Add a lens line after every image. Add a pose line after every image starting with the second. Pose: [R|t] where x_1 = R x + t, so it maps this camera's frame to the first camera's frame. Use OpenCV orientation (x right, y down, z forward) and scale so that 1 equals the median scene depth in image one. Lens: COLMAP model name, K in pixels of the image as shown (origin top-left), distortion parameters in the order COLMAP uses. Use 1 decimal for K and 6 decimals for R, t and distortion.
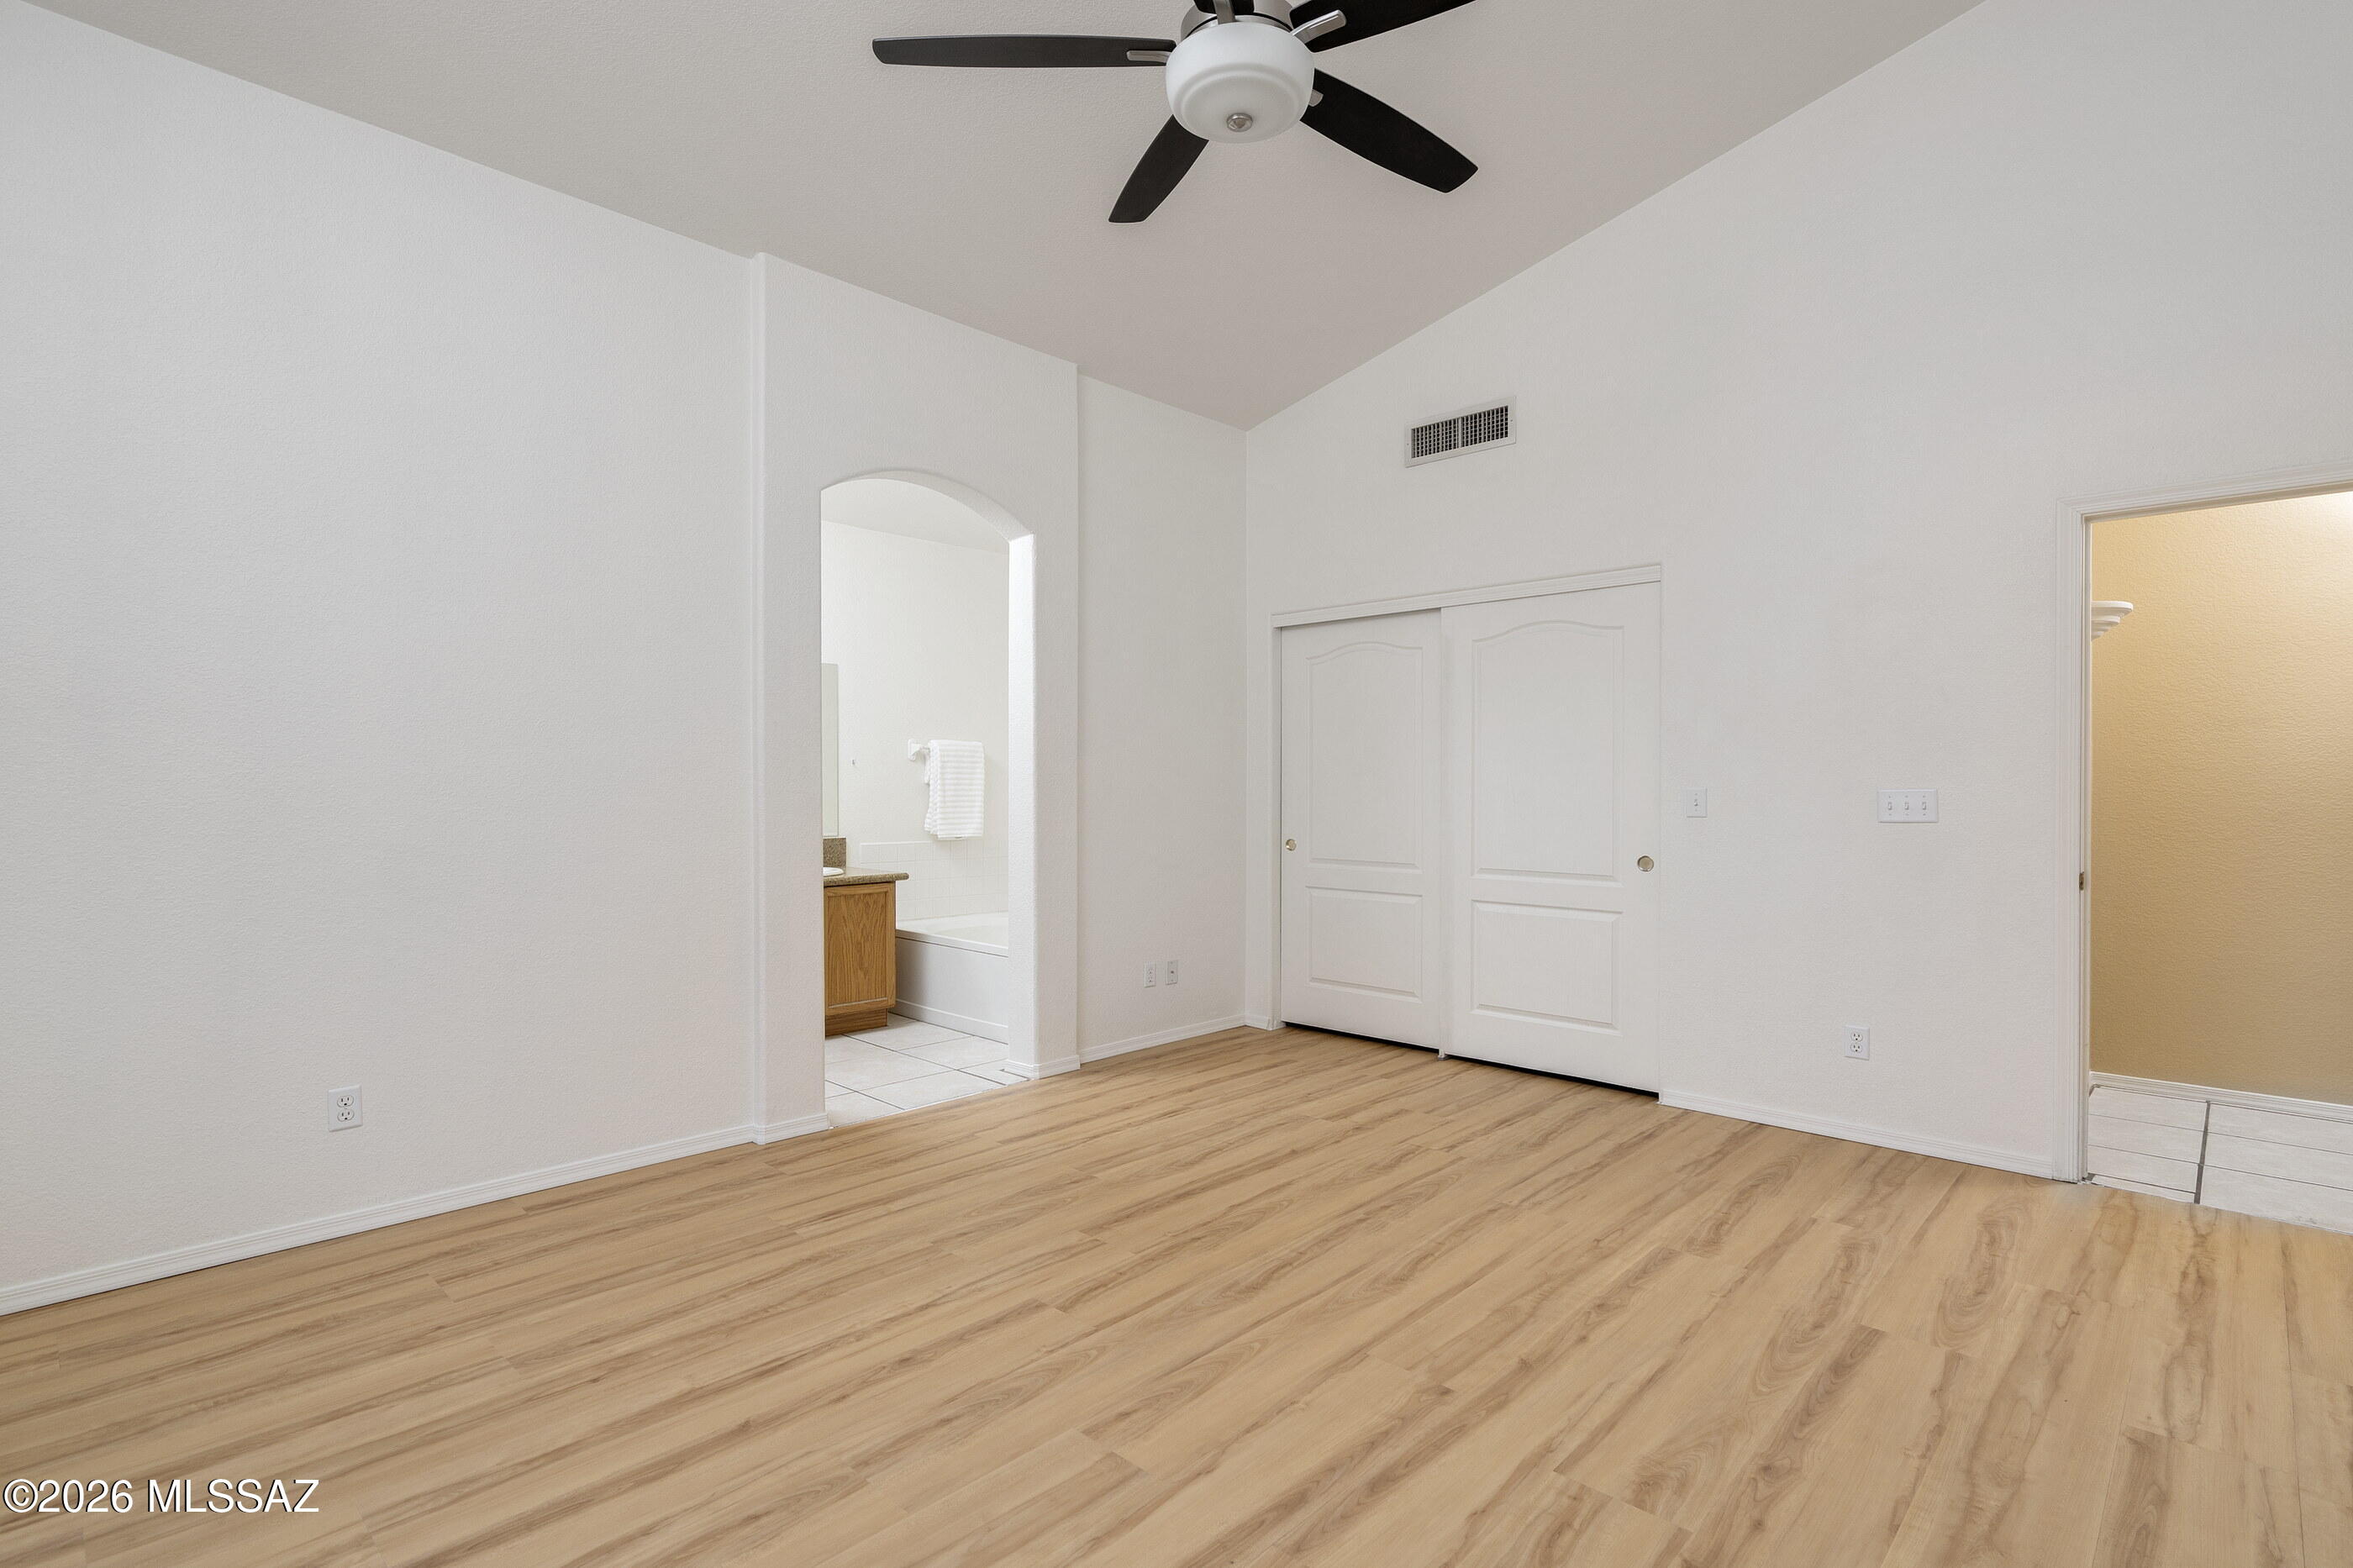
lens RADIAL K [[1073.4, 0, 1174.2], [0, 1073.4, 783.9], [0, 0, 1]] dist [-0.000863, 0.000834]
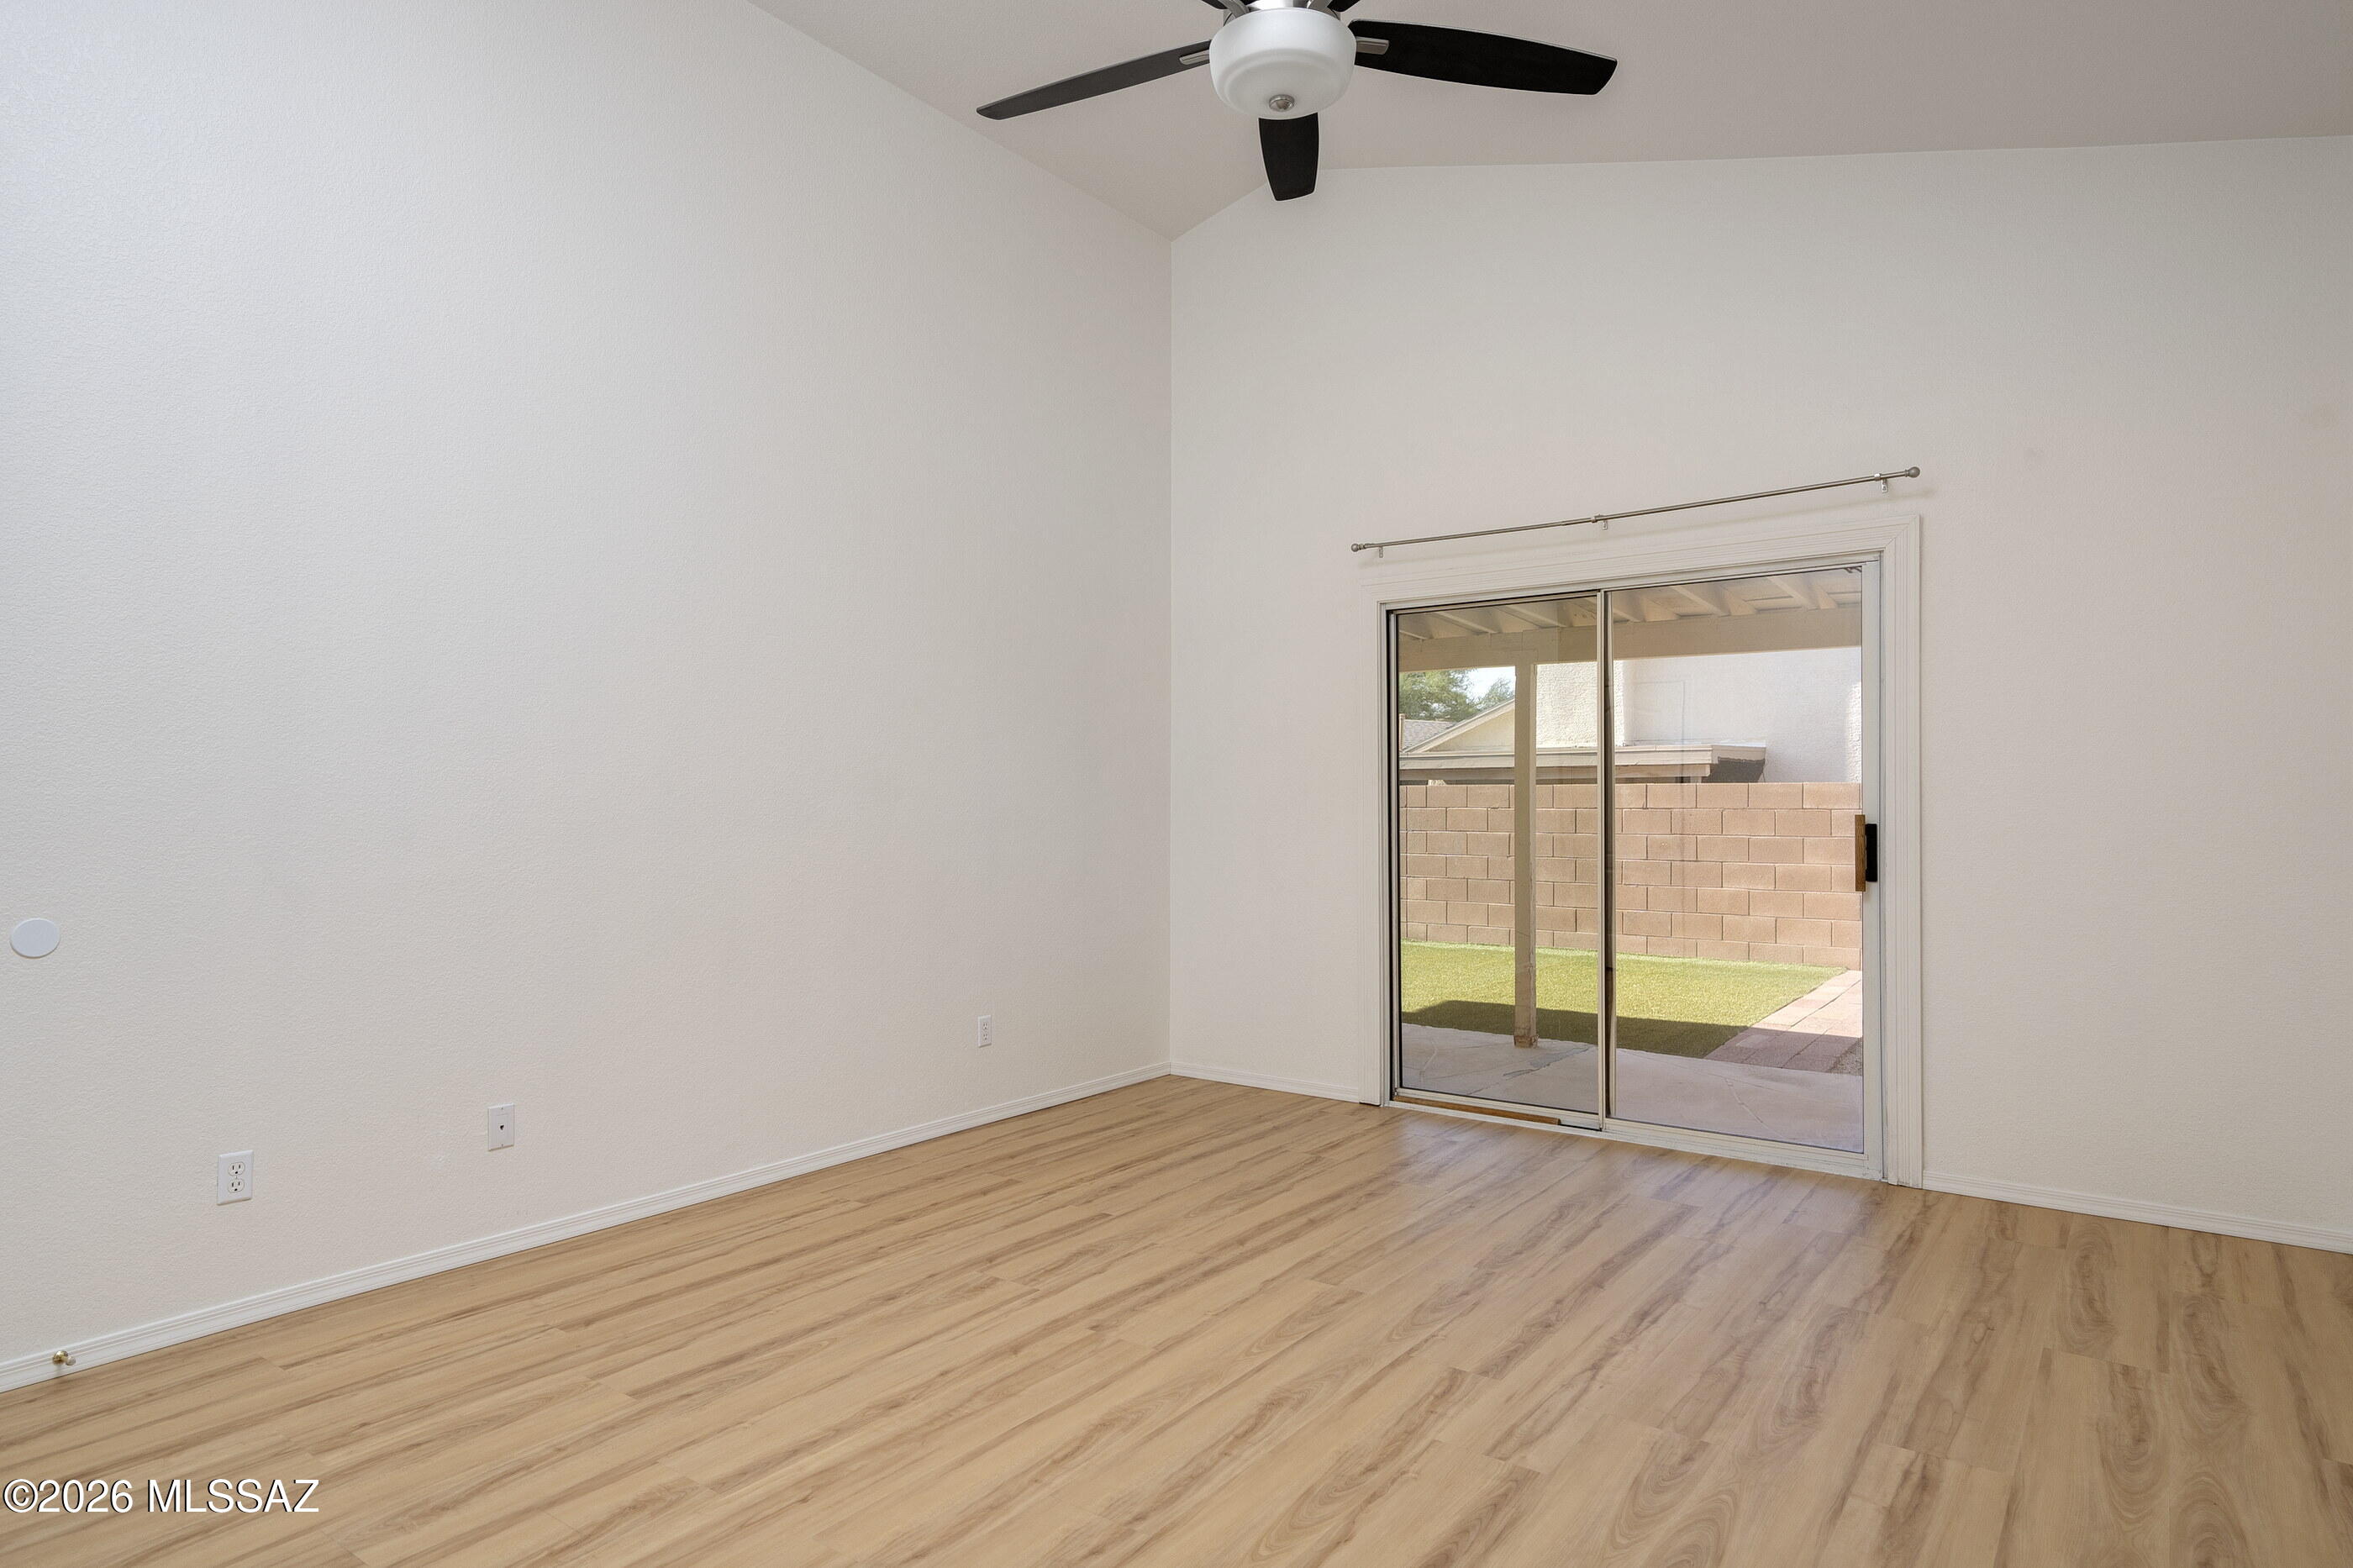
lens RADIAL K [[1319.6, 0, 1178.4], [0, 1319.6, 790.7], [0, 0, 1]] dist [0.008213, 0.000255]
pose [[-0.990692, -0.005022, -0.136028, 0.319185], [-0.003800, 0.999950, -0.009240, -0.027635], [0.136067, -0.008637, -0.990662, 2.187408]]
